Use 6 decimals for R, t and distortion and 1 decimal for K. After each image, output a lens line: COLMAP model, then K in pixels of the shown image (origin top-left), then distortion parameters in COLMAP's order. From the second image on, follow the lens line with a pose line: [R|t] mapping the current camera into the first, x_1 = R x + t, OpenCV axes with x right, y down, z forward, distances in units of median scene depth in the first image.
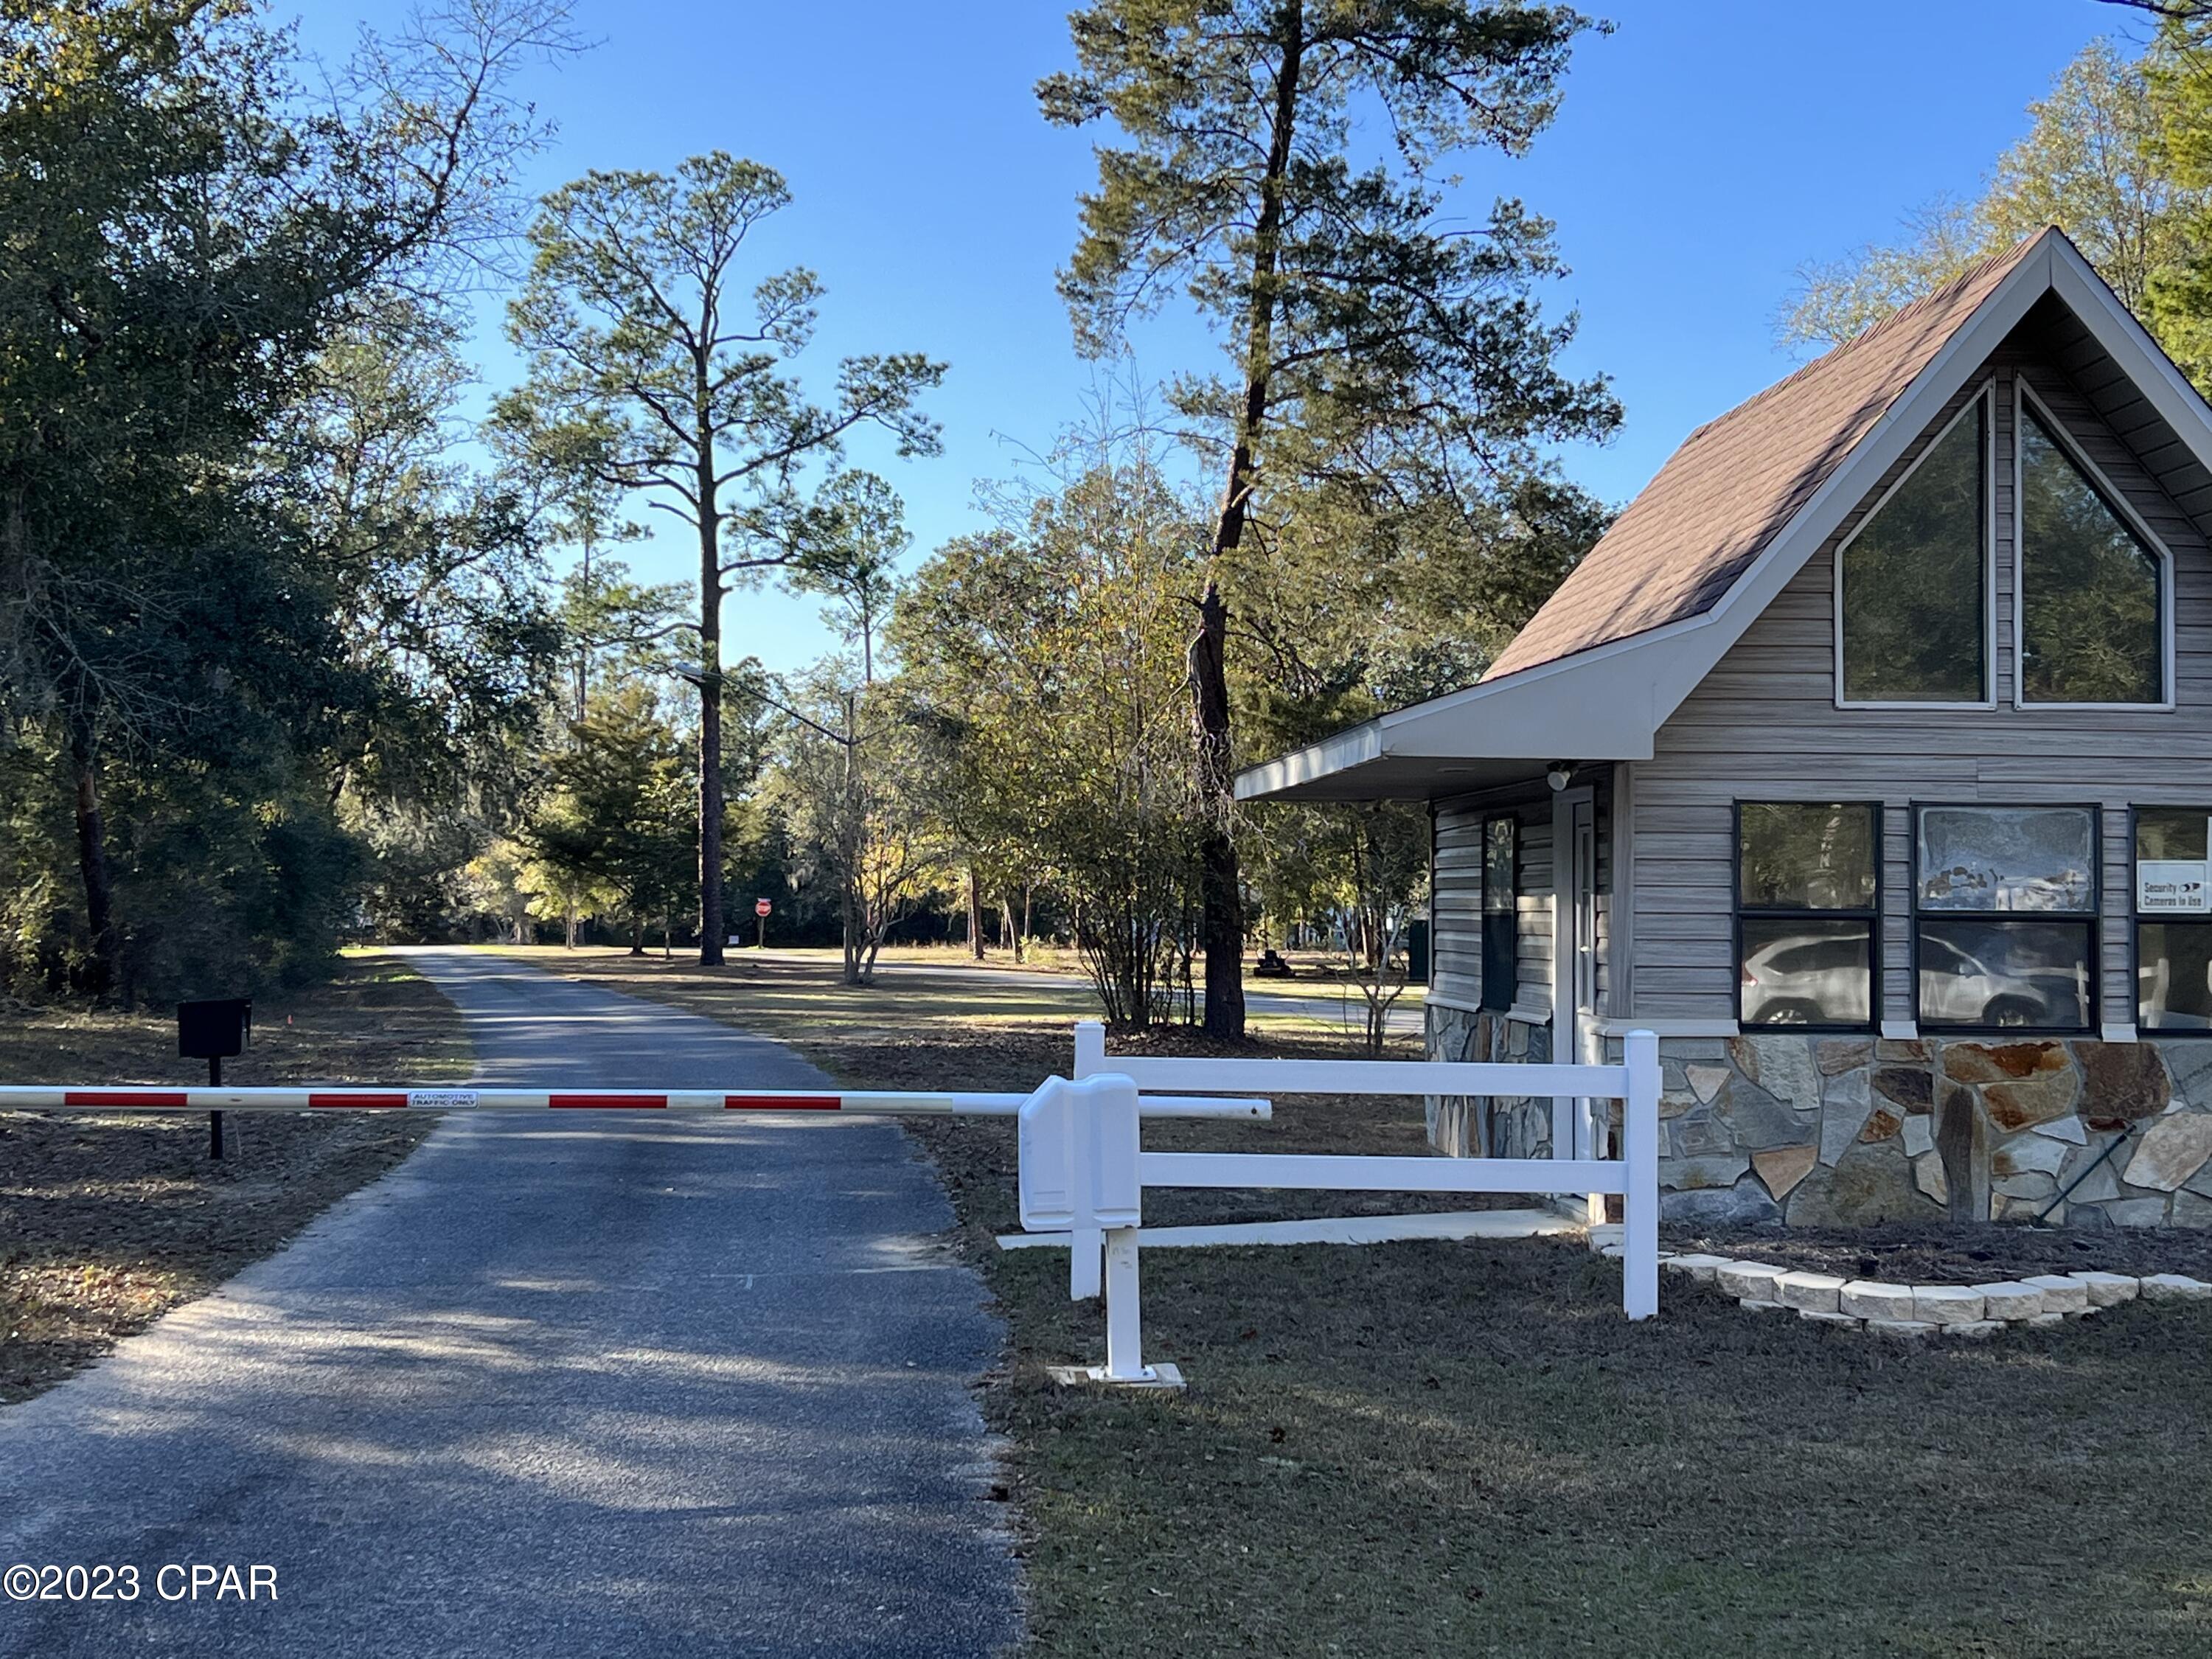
lens RADIAL K [[3055.6, 0, 1105.5], [0, 3055.6, 802.7], [0, 0, 1]] dist [0.230359, -0.879198]
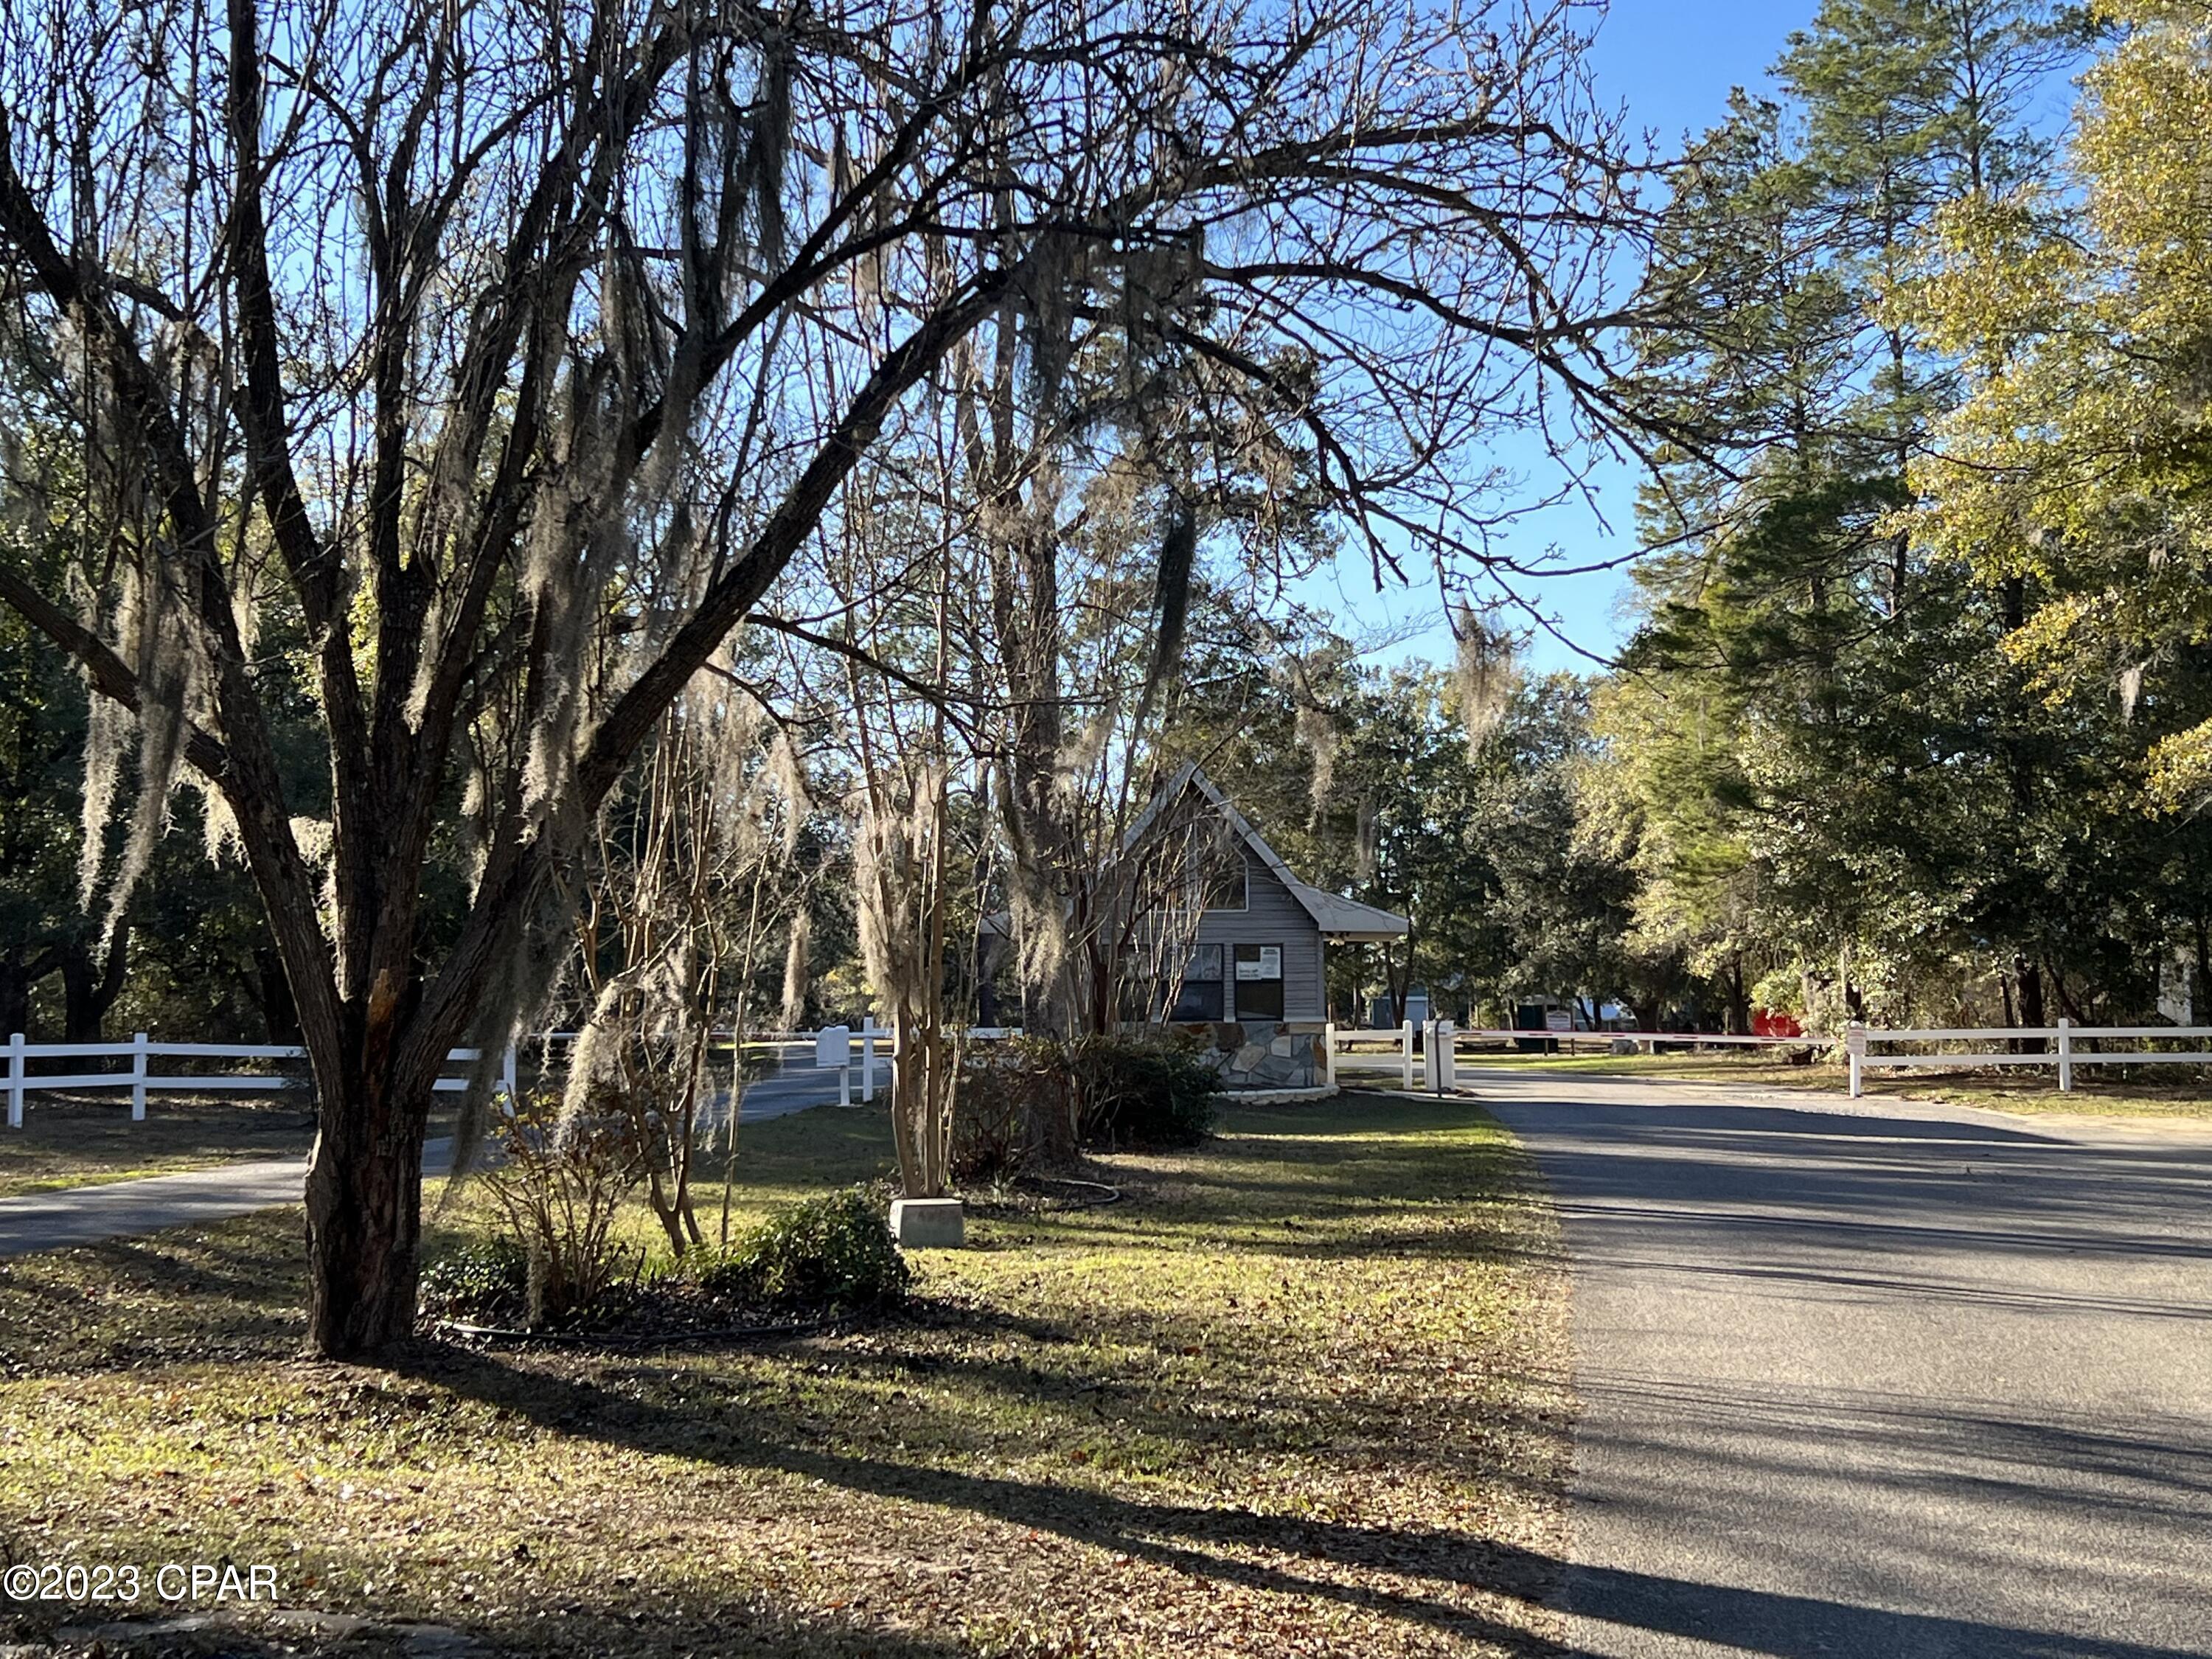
lens RADIAL K [[3055.3, 0, 1106.0], [0, 3055.3, 829.5], [0, 0, 1]] dist [0.251696, -0.909580]
pose [[0.993224, -0.020303, -0.114428, 0.552946], [0.017476, 0.999518, -0.025655, -0.036912], [0.114894, 0.023481, 0.993100, -1.988093]]
